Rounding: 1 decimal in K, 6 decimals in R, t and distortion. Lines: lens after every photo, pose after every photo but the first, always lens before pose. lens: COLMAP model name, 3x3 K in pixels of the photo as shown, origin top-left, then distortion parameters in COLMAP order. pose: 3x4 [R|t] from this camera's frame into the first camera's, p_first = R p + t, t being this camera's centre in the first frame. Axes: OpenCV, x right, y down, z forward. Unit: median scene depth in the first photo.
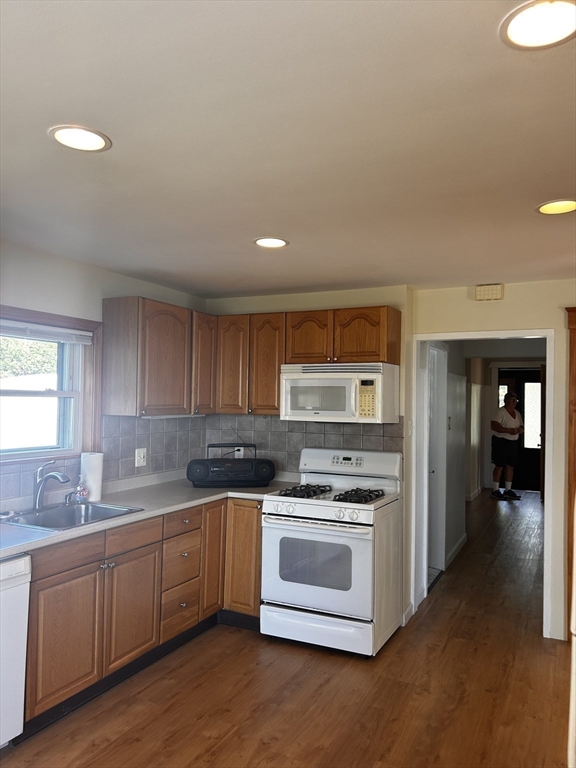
lens RADIAL K [[578.4, 0, 288.0], [0, 578.4, 384.0], [0, 0, 1]] dist [-0.001605, -0.005589]
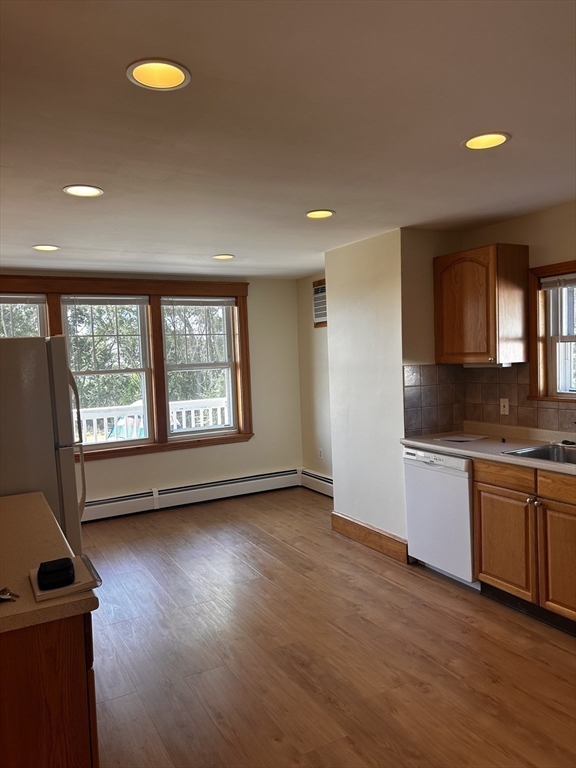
lens RADIAL K [[578.4, 0, 288.0], [0, 578.4, 384.0], [0, 0, 1]] dist [-0.001605, -0.005589]
pose [[-0.575906, 0.048088, -0.816100, 0.629273], [0.049948, 0.998473, 0.023587, 0.040280], [0.815989, -0.027178, -0.577429, 0.983559]]
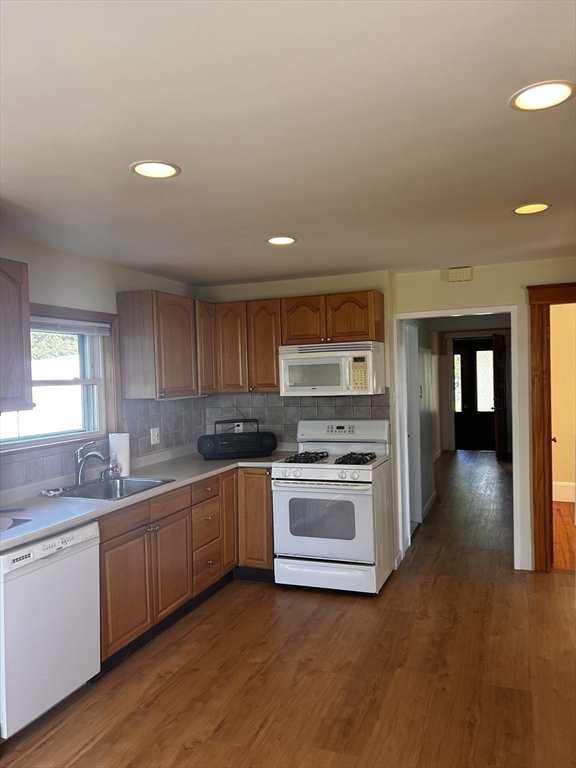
lens RADIAL K [[575.2, 0, 283.9], [0, 575.2, 388.6], [0, 0, 1]] dist [0.004444, -0.002457]
pose [[0.995940, -0.047385, 0.076535, -0.100632], [0.043592, 0.997773, 0.050490, -0.008362], [-0.078757, -0.046949, 0.995788, -0.114965]]
